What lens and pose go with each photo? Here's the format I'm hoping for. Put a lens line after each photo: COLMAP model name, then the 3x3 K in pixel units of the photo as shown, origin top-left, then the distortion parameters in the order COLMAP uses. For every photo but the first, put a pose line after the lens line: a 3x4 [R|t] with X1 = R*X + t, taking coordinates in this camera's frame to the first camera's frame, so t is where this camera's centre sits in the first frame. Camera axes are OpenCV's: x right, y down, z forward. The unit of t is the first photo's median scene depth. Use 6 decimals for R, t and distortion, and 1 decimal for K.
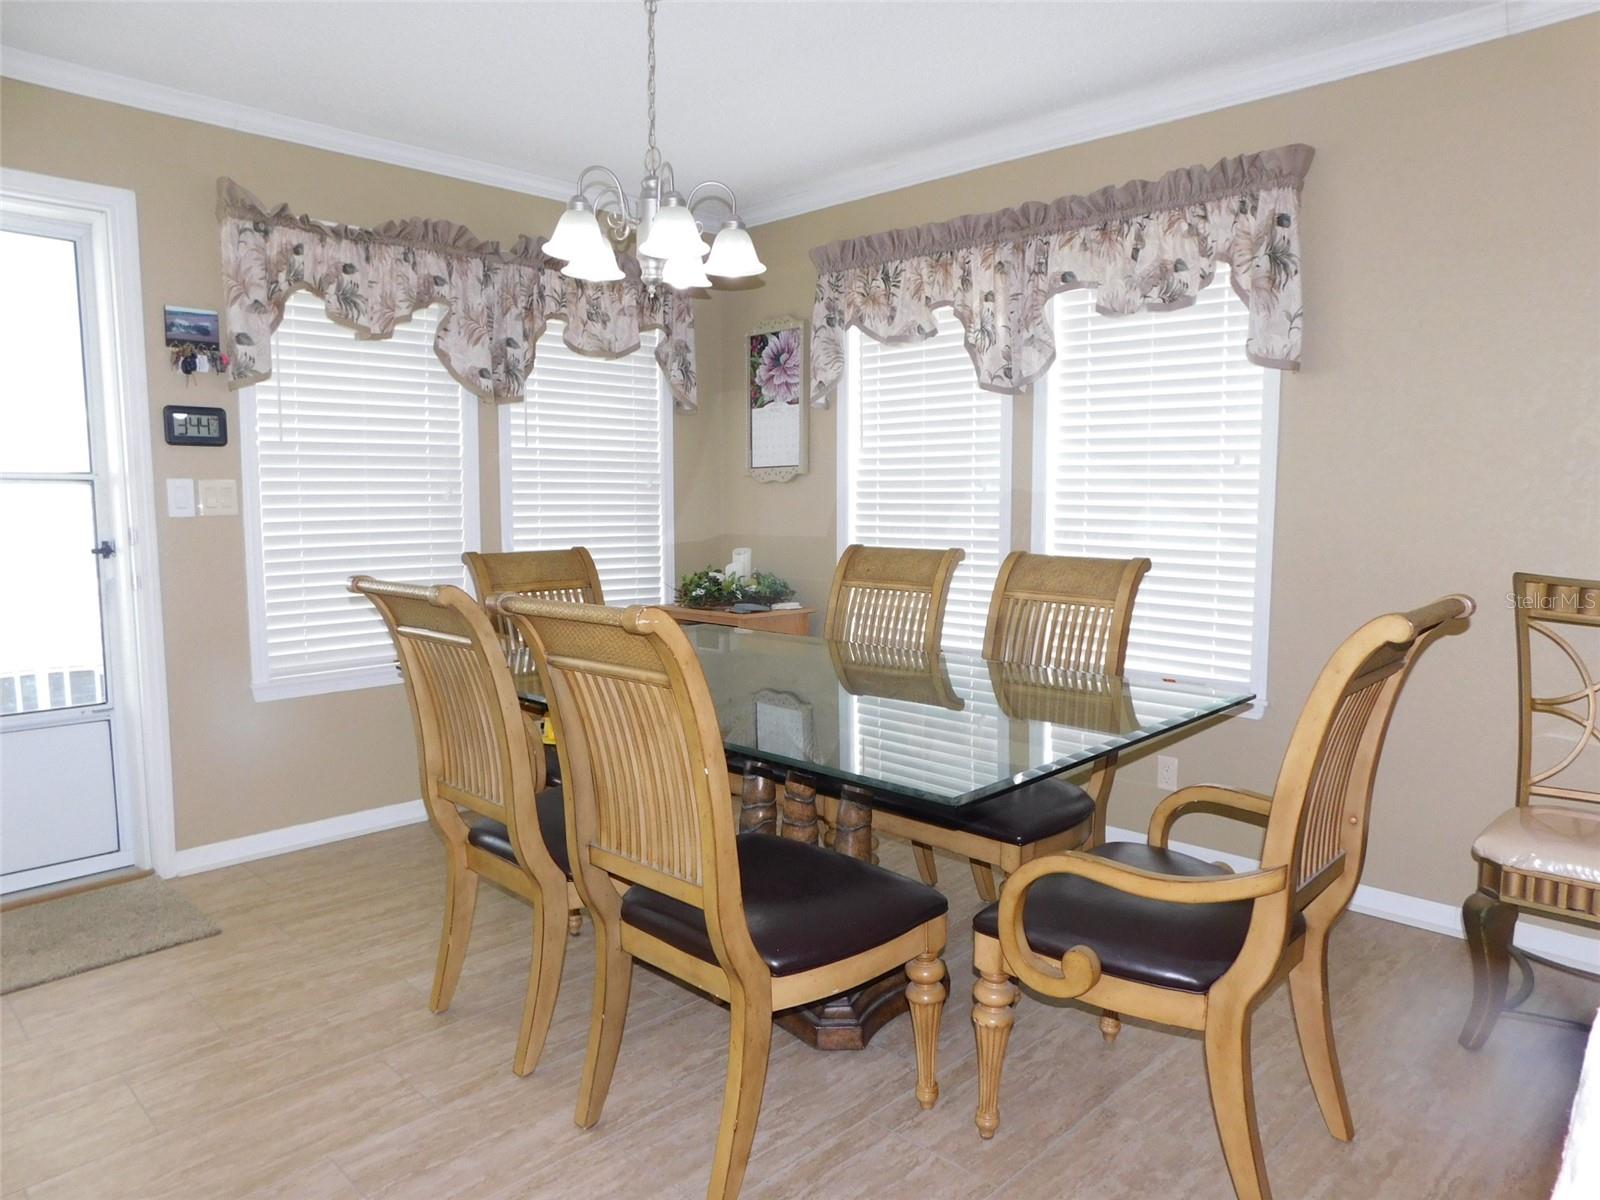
lens RADIAL K [[1050.4, 0, 820.2], [0, 1050.4, 597.0], [0, 0, 1]] dist [-0.043026, 0.000679]
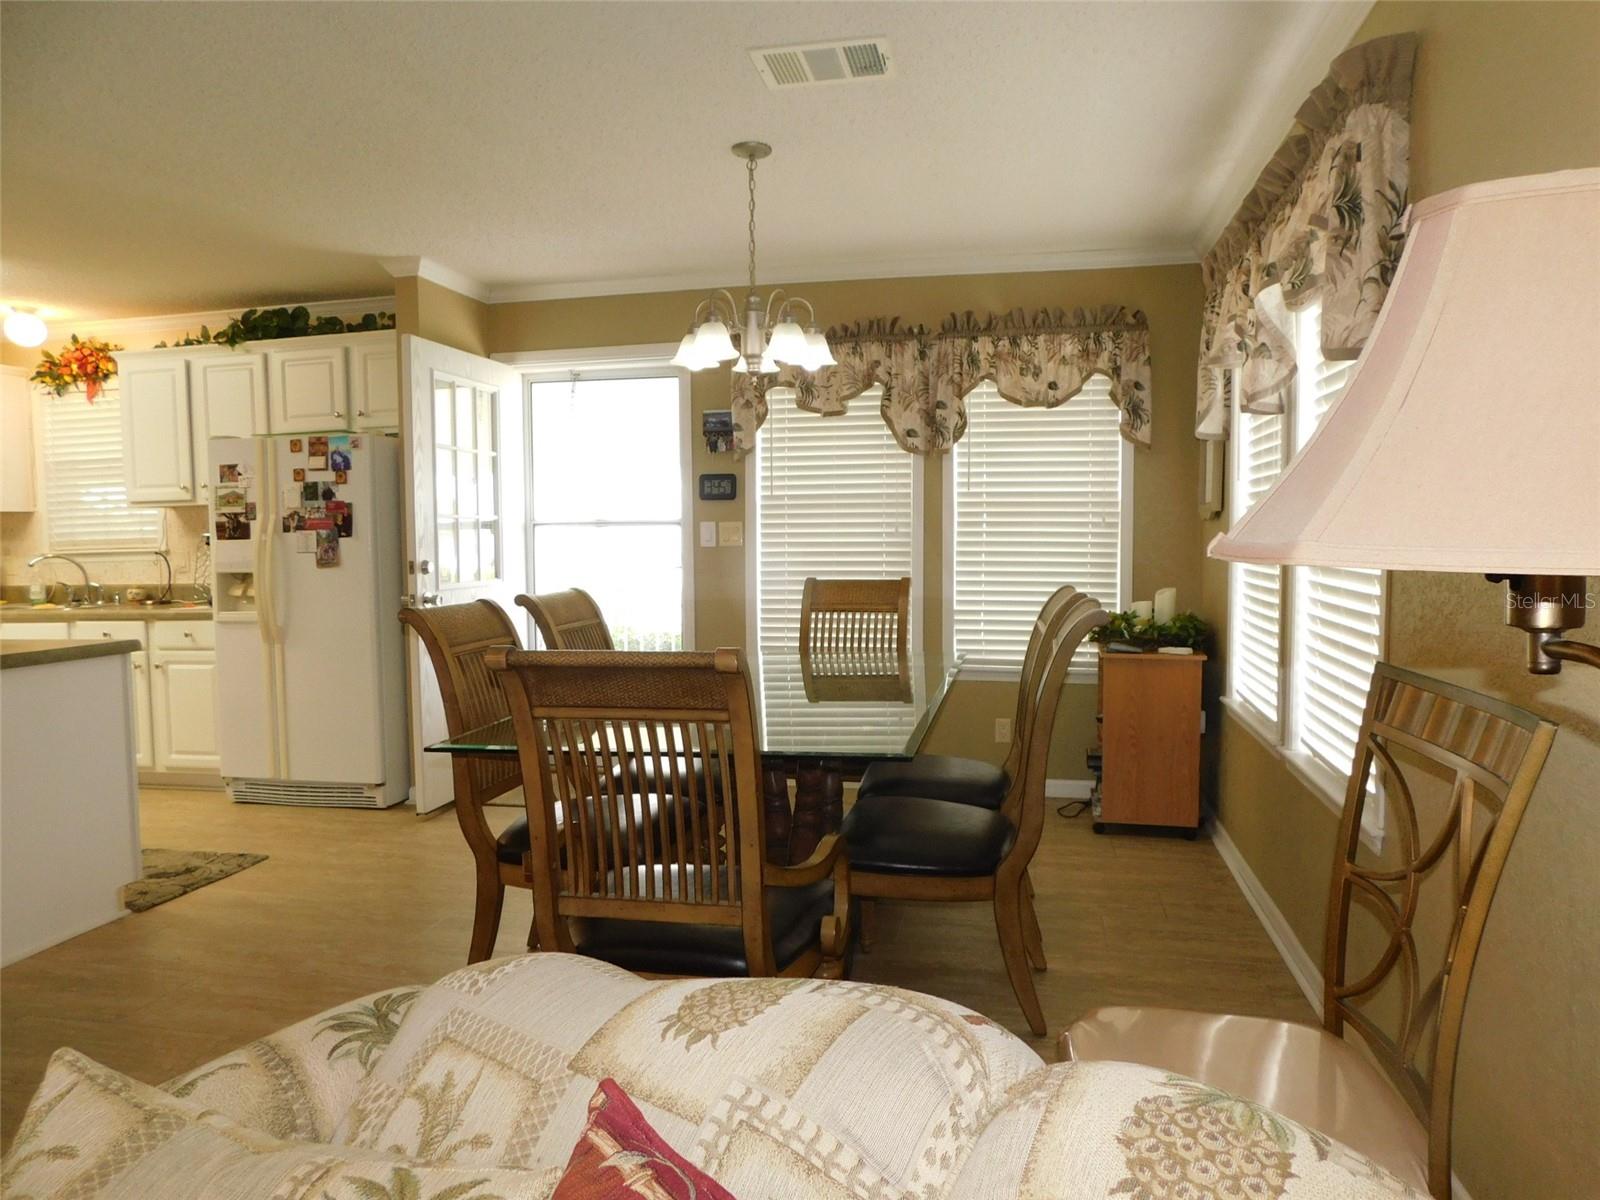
lens RADIAL K [[1050.4, 0, 820.2], [0, 1050.4, 597.0], [0, 0, 1]] dist [-0.043026, 0.000679]
pose [[0.537496, 0.055674, -0.841427, 0.679804], [-0.078243, 0.996806, 0.015975, -0.036005], [0.839629, 0.057249, 0.540135, 0.266101]]
